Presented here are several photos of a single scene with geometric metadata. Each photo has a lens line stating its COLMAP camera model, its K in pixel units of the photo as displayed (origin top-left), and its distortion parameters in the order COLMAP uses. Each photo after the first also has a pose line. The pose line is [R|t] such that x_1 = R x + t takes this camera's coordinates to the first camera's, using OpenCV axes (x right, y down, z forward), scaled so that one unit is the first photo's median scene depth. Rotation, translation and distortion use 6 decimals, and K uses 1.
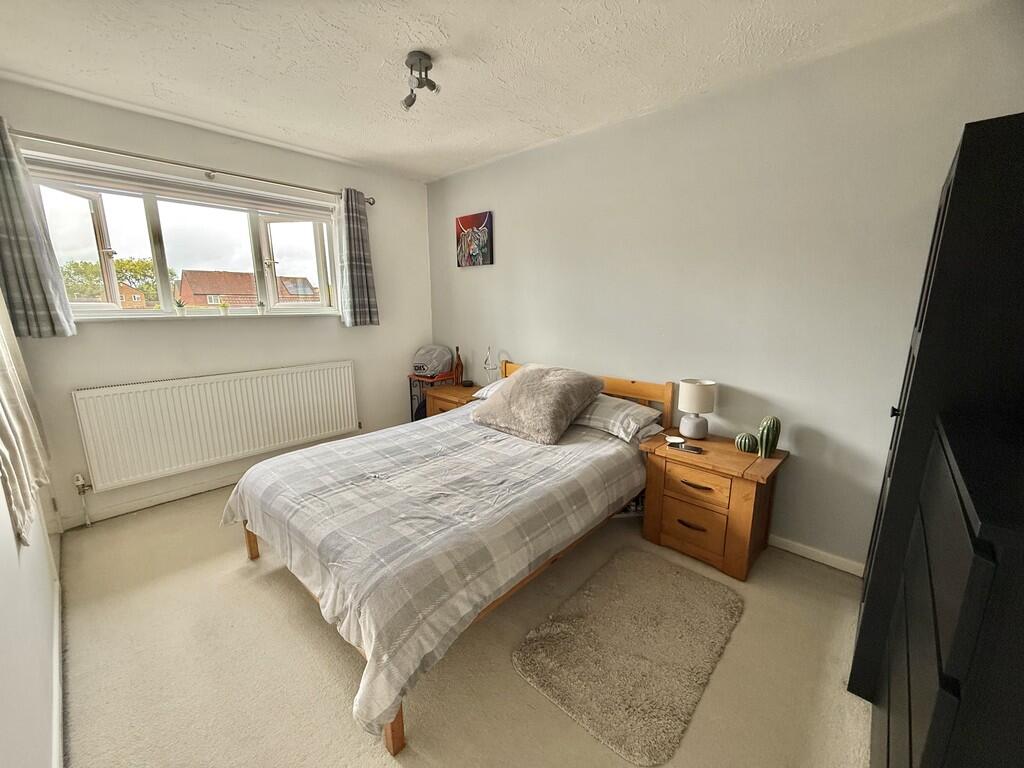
lens RADIAL K [[407.4, 0, 511.9], [0, 407.4, 384.4], [0, 0, 1]] dist [0.003012, -0.000364]
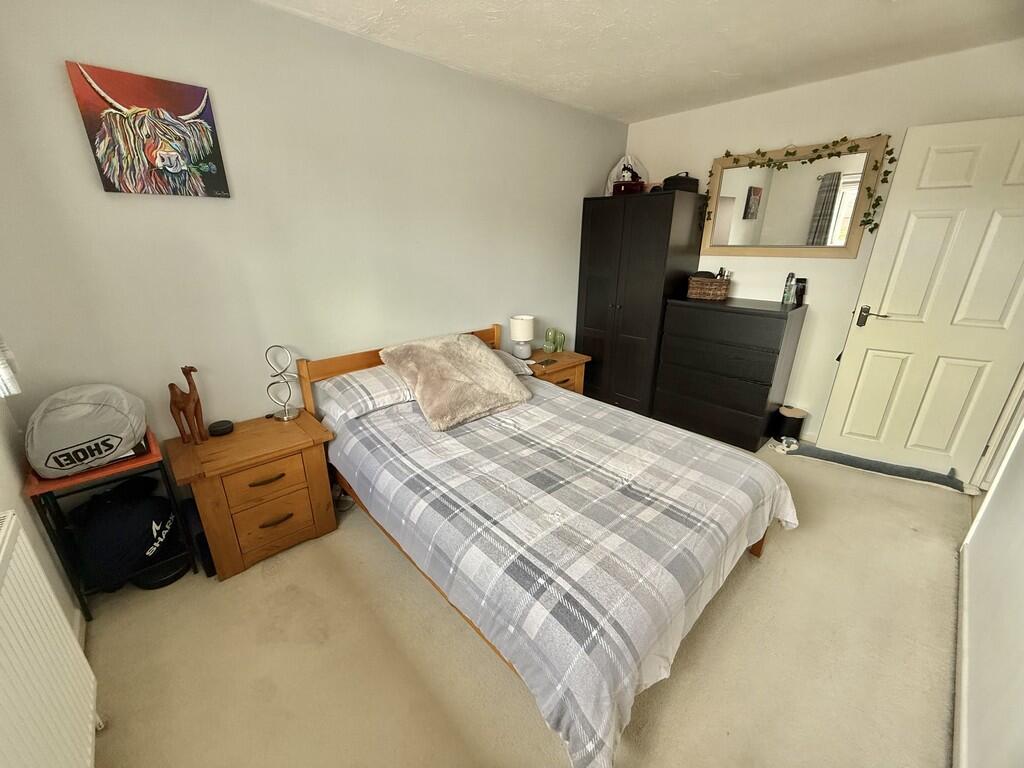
lens RADIAL K [[407.4, 0, 511.5], [0, 407.4, 381.7], [0, 0, 1]] dist [0.003012, -0.000364]
pose [[0.080079, -0.337151, 0.938039, -0.611806], [0.197310, 0.927802, 0.316627, -0.166714], [-0.977065, 0.159729, 0.140821, 0.598850]]
